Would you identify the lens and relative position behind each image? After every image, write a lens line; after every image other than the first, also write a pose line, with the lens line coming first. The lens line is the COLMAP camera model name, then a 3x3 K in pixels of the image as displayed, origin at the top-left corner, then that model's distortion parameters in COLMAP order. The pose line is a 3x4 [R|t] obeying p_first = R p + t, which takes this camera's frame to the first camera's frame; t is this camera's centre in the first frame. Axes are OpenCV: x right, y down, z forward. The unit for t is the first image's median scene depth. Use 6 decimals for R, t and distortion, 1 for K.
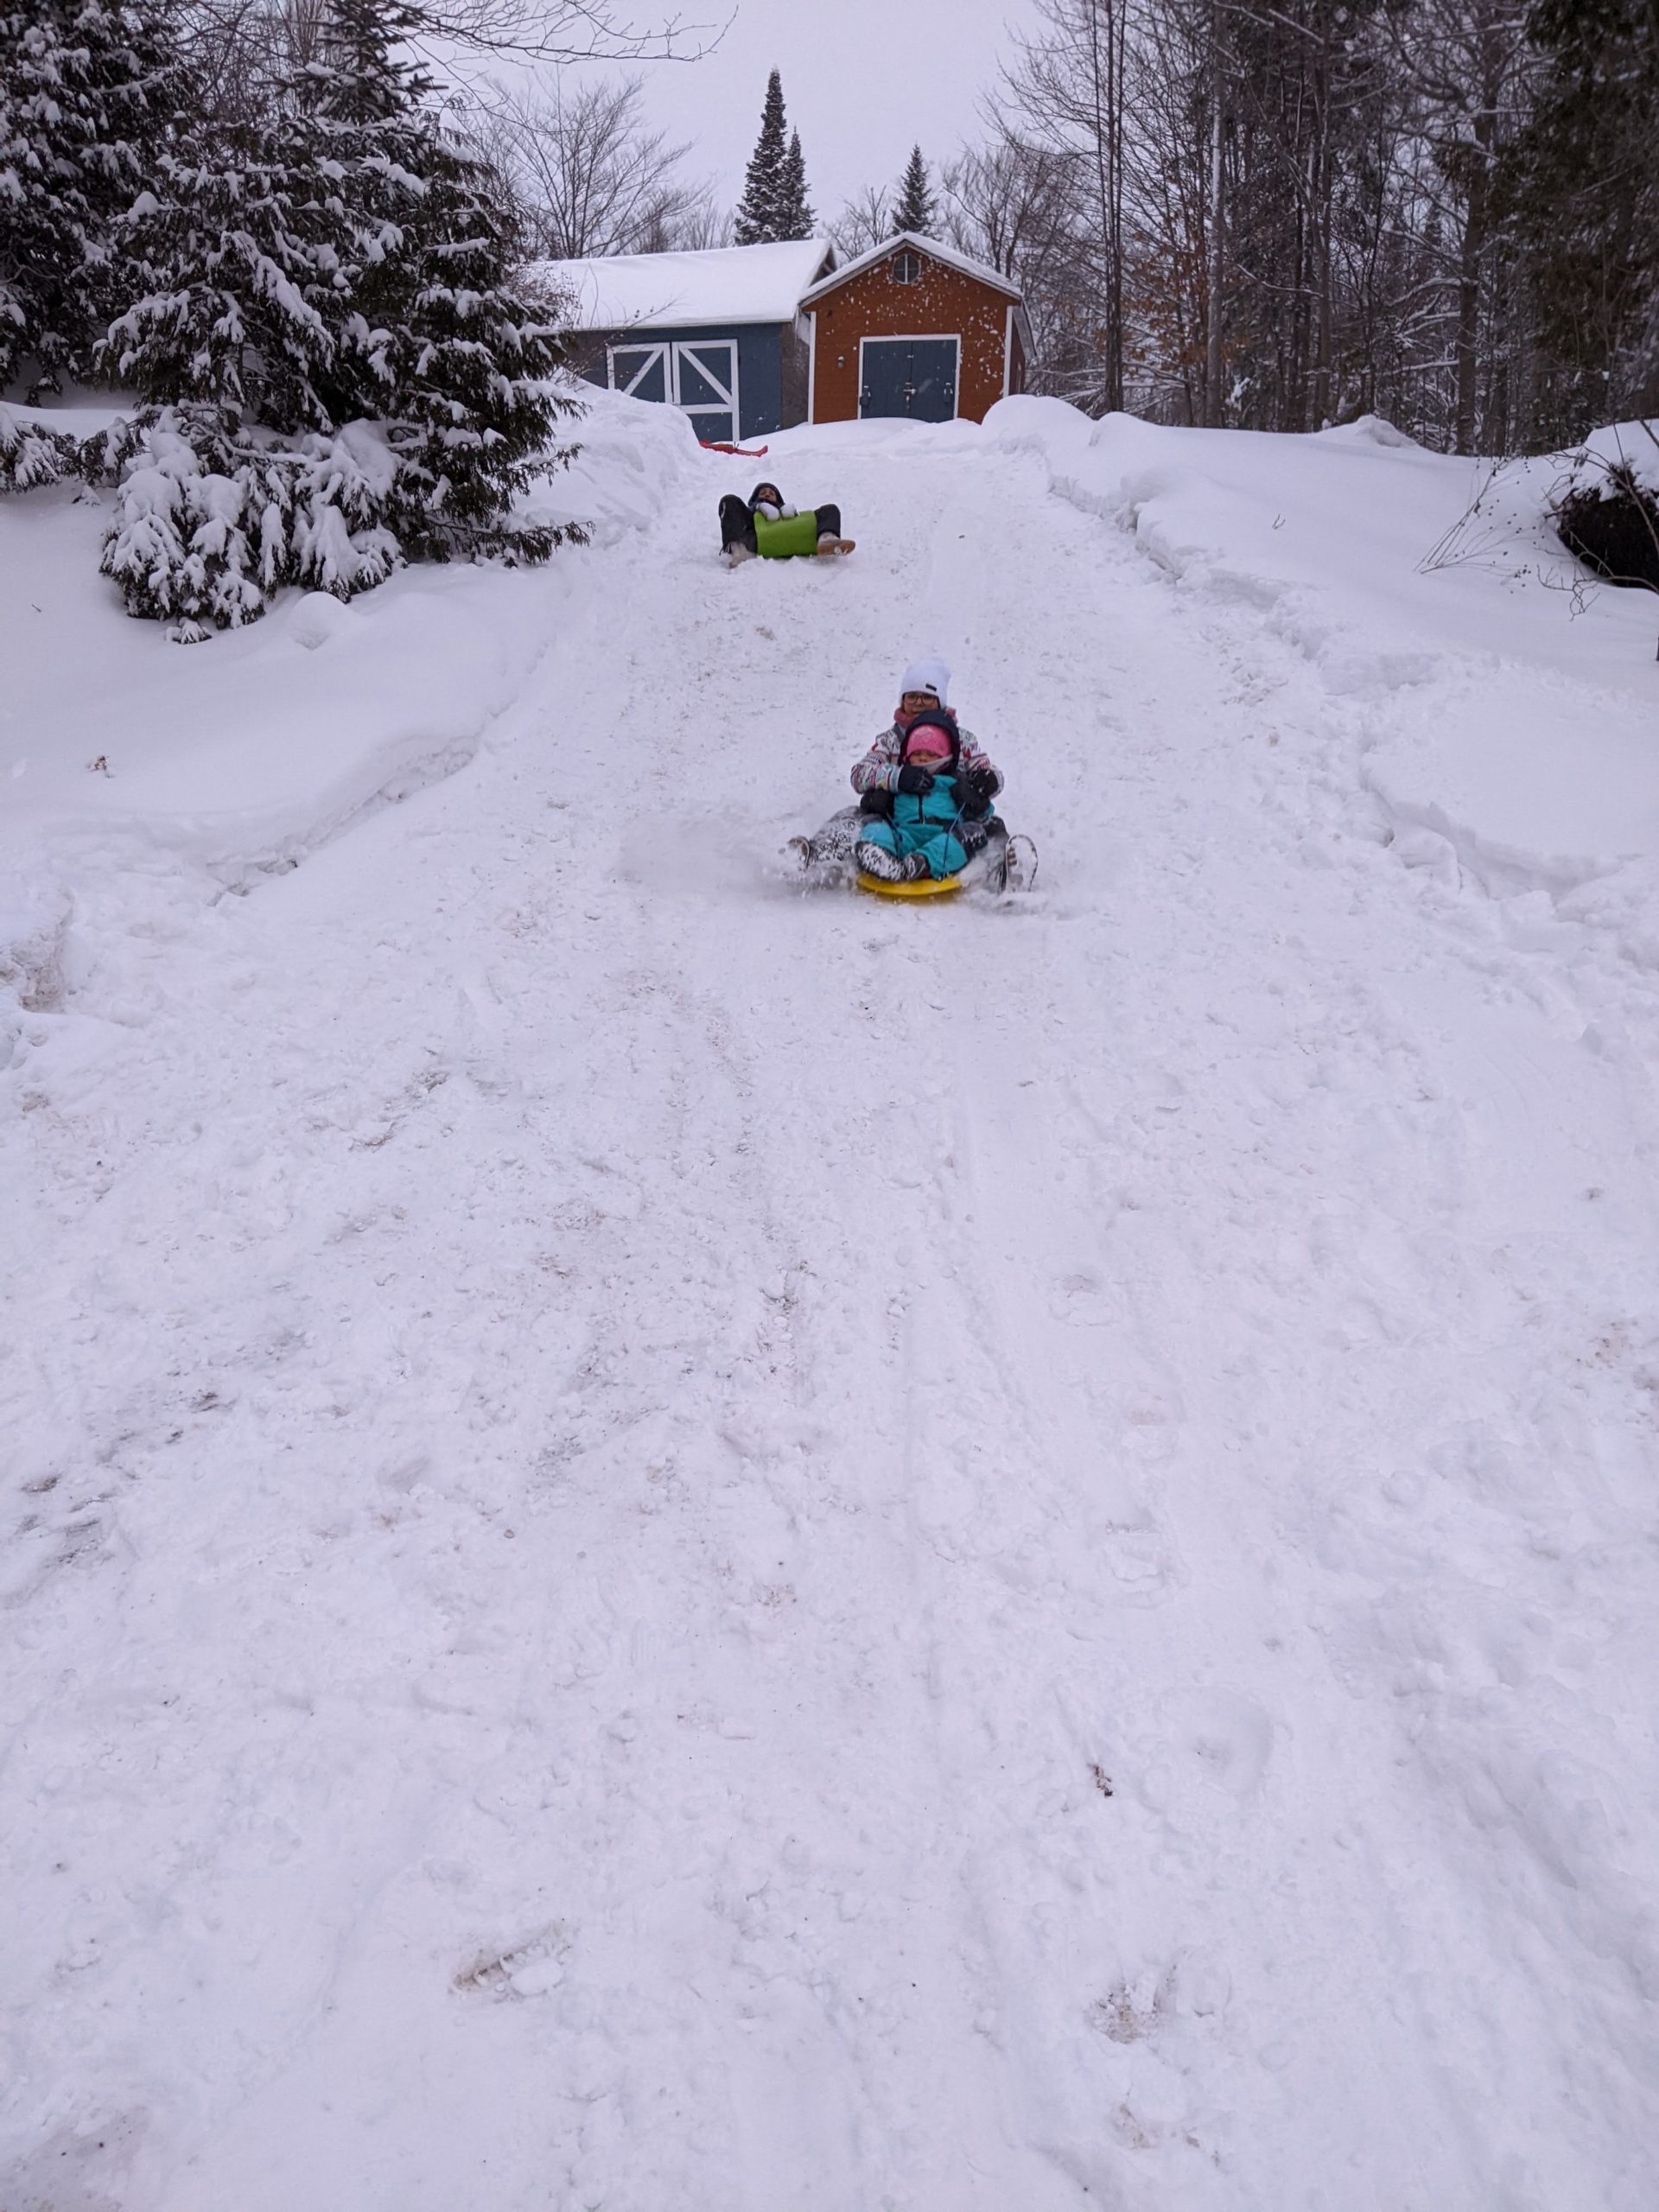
lens RADIAL K [[1767.2, 0, 805.2], [0, 1767.2, 1199.2], [0, 0, 1]] dist [0.018893, -0.072420]
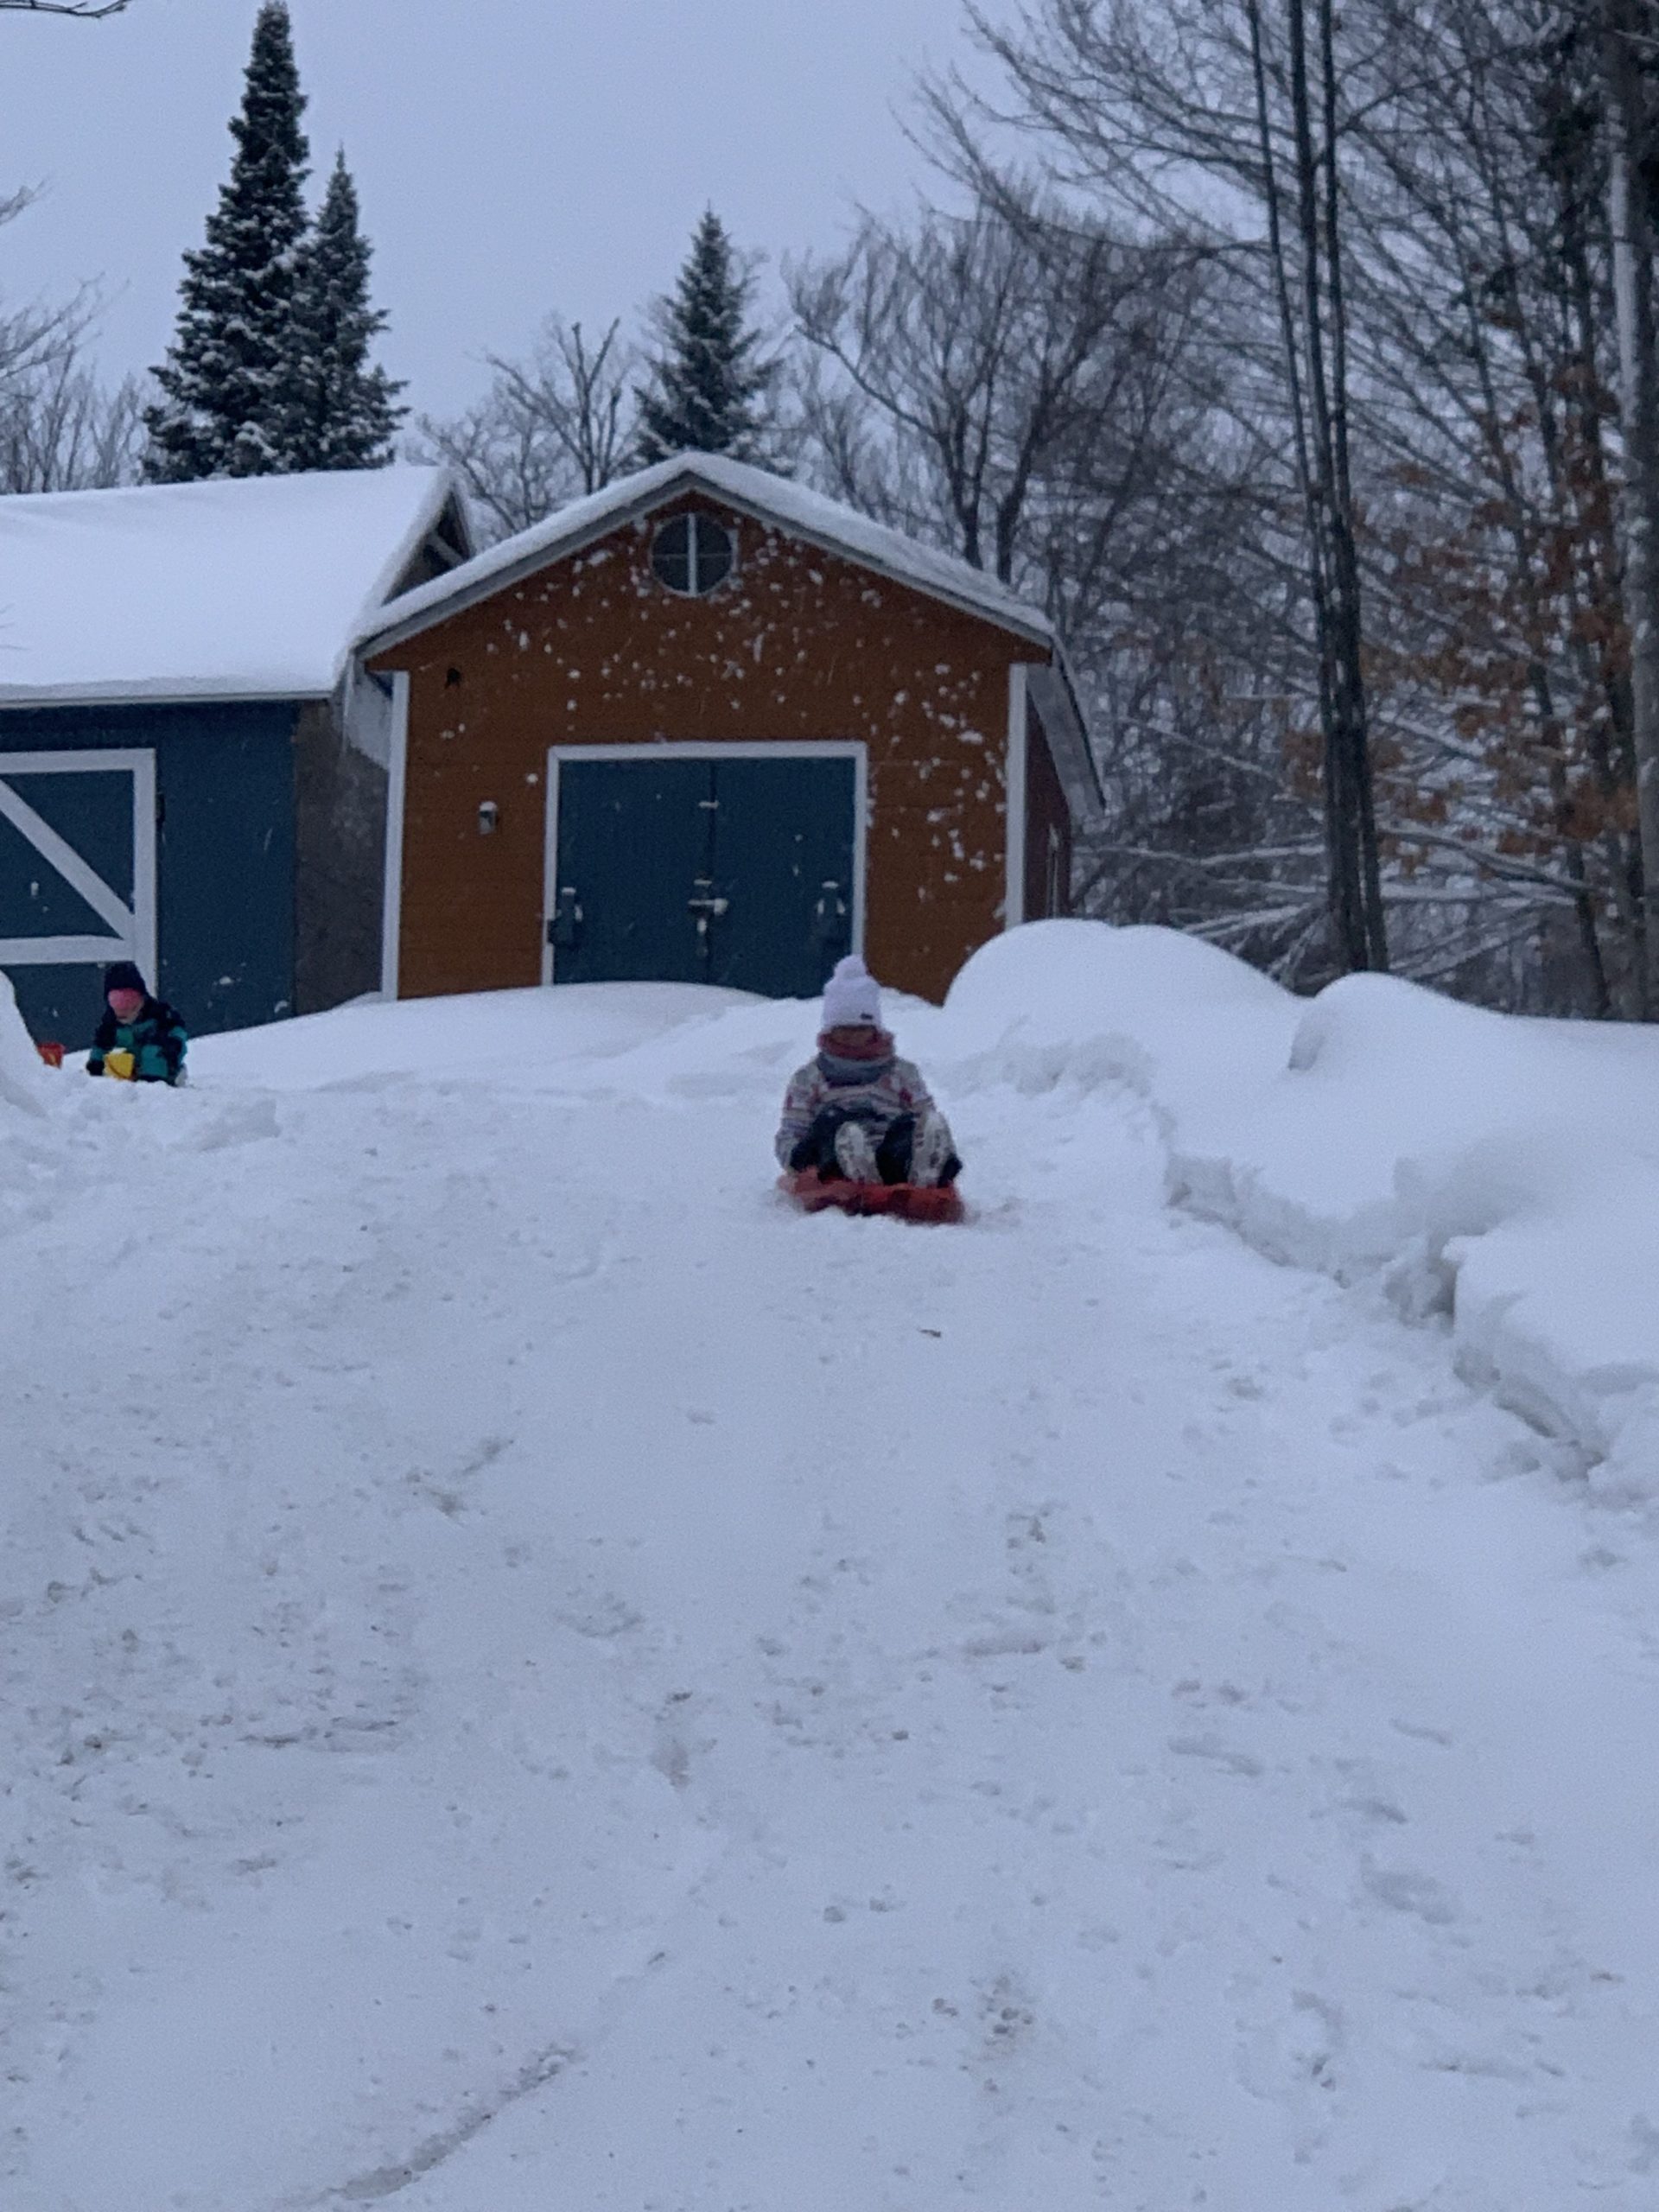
lens RADIAL K [[6318.7, 0, 810.6], [0, 6318.7, 1099.7], [0, 0, 1]] dist [-0.137921, 0.000000]
pose [[0.997327, 0.009231, 0.072488, -0.004143], [0.019548, 0.922134, -0.386377, 0.008415], [-0.070411, 0.386761, 0.919488, -0.019059]]
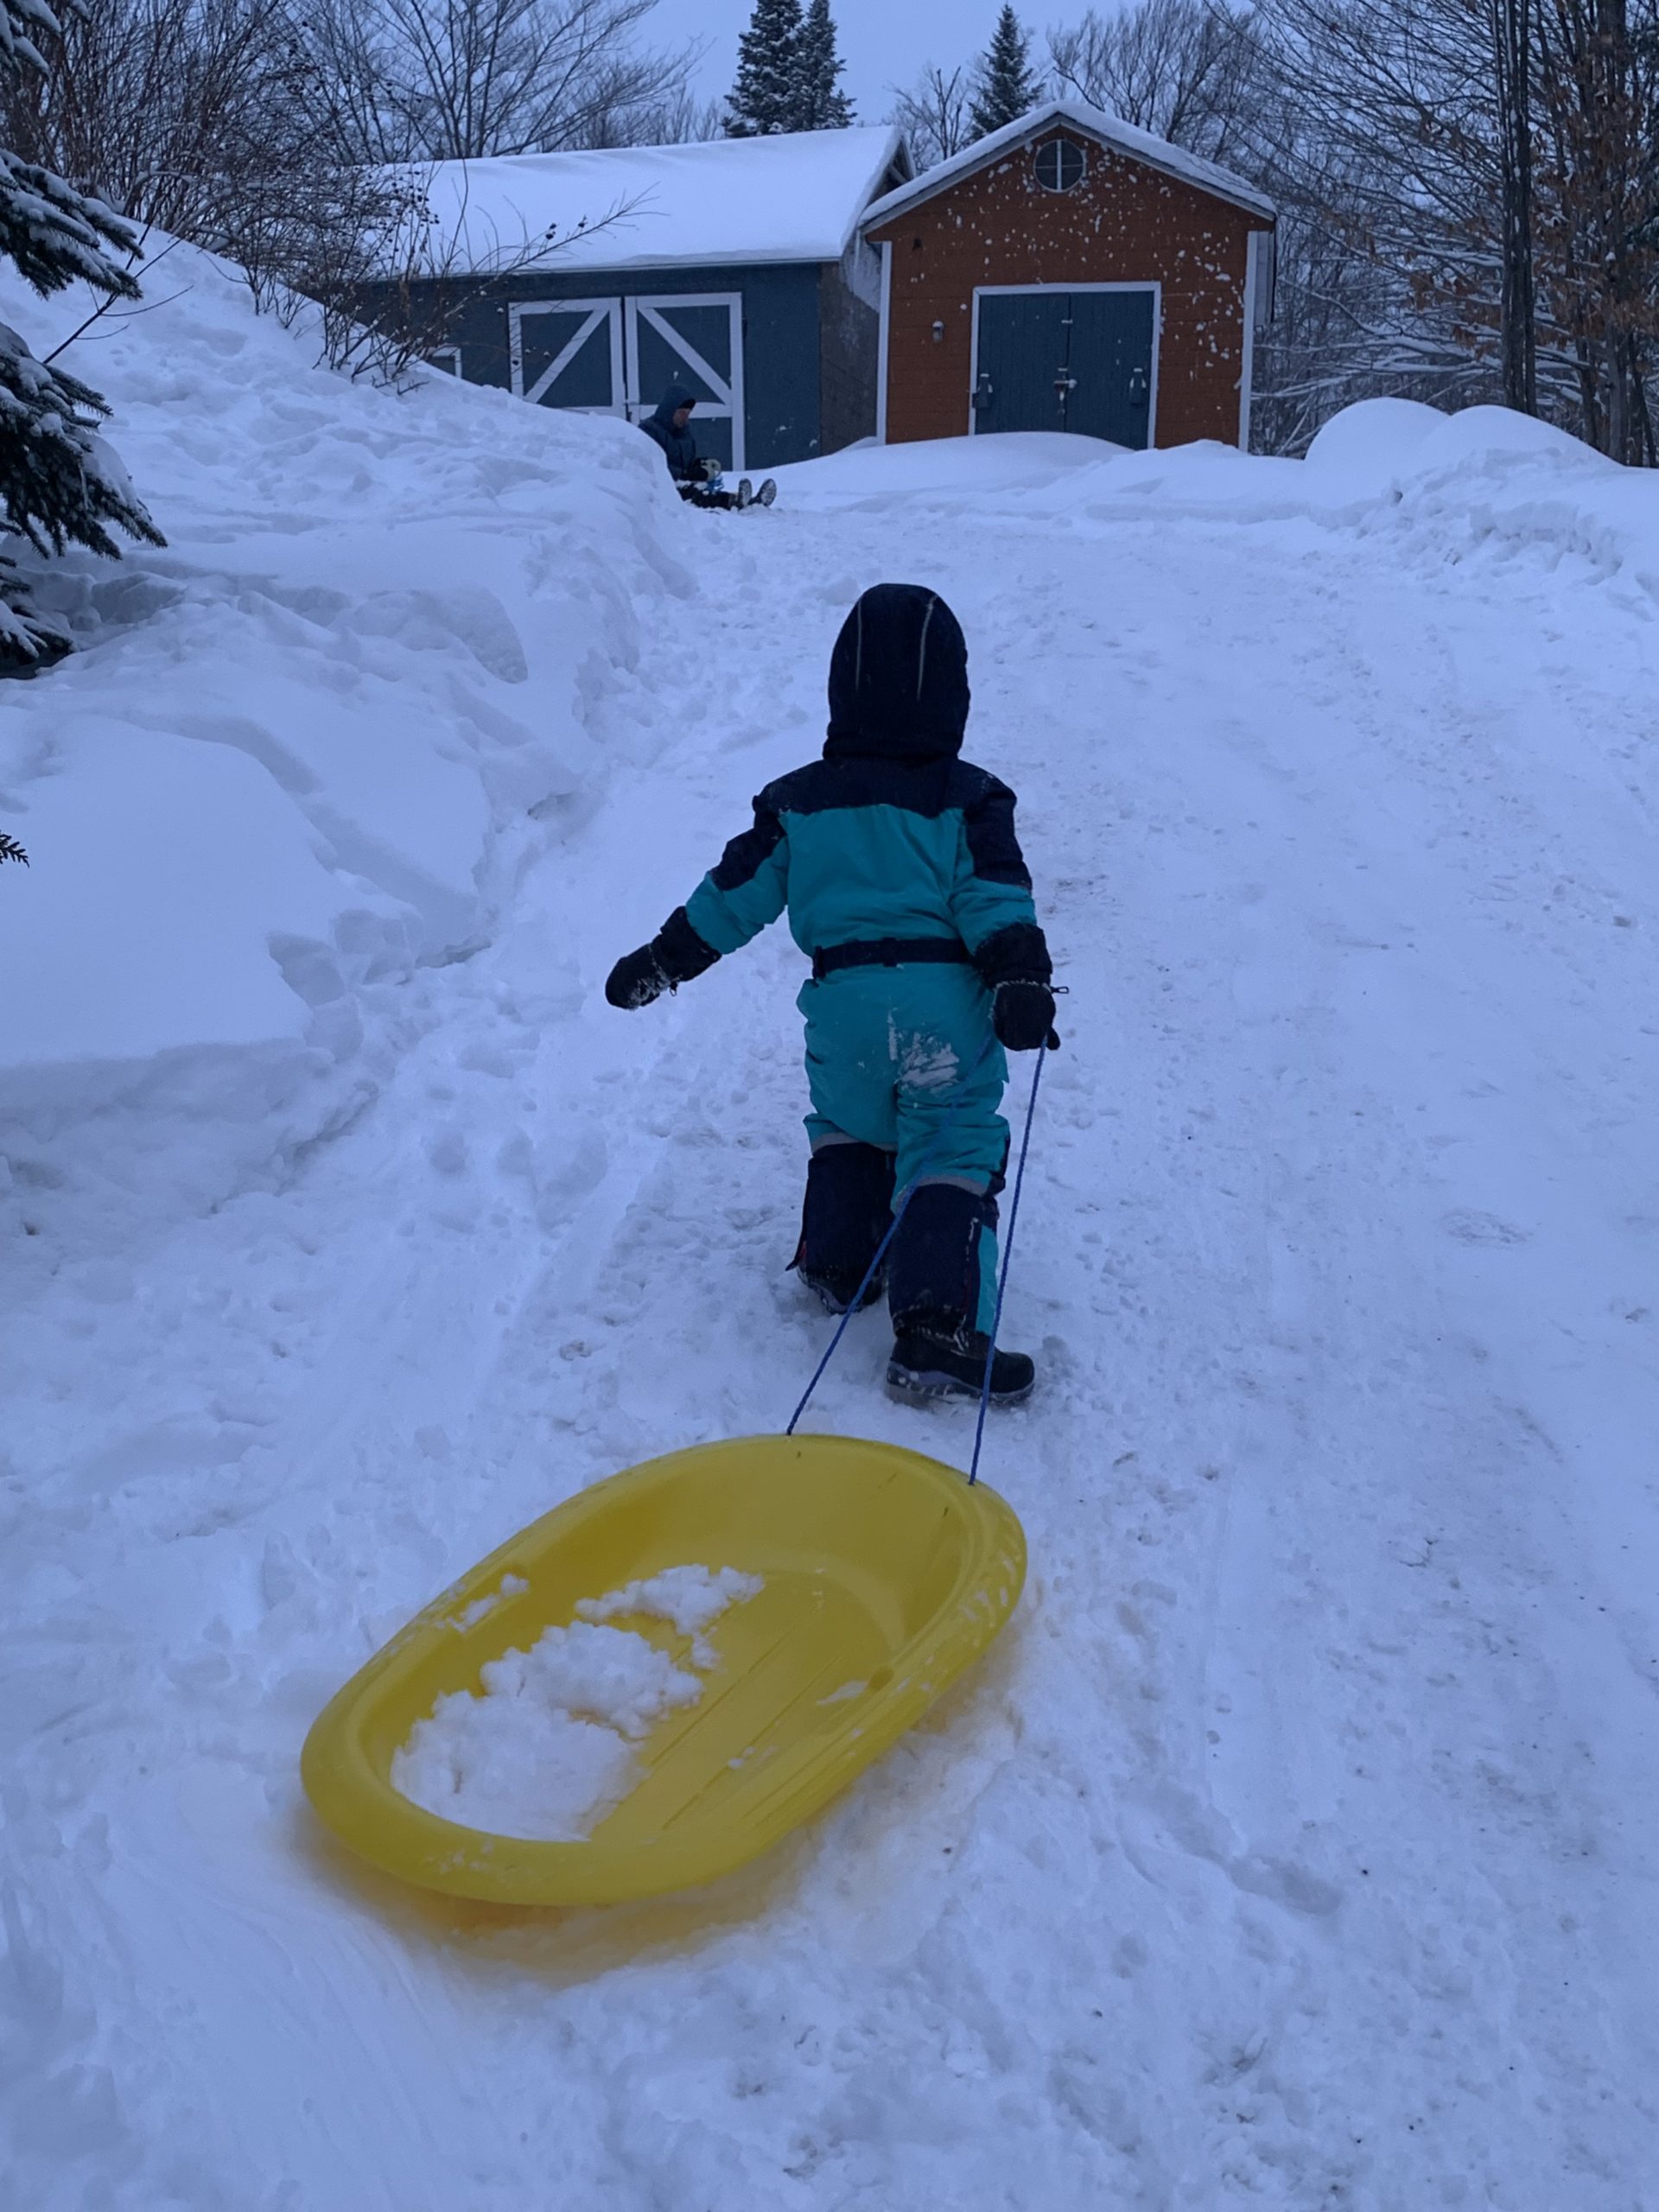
lens RADIAL K [[2498.5, 0, 851.9], [0, 2498.5, 1100.8], [0, 0, 1]] dist [0.037459, 0.000000]
pose [[0.999830, -0.002130, 0.018322, -0.025183], [0.004746, 0.989573, -0.143956, -0.160435], [-0.017824, 0.144019, 0.989414, 0.339234]]
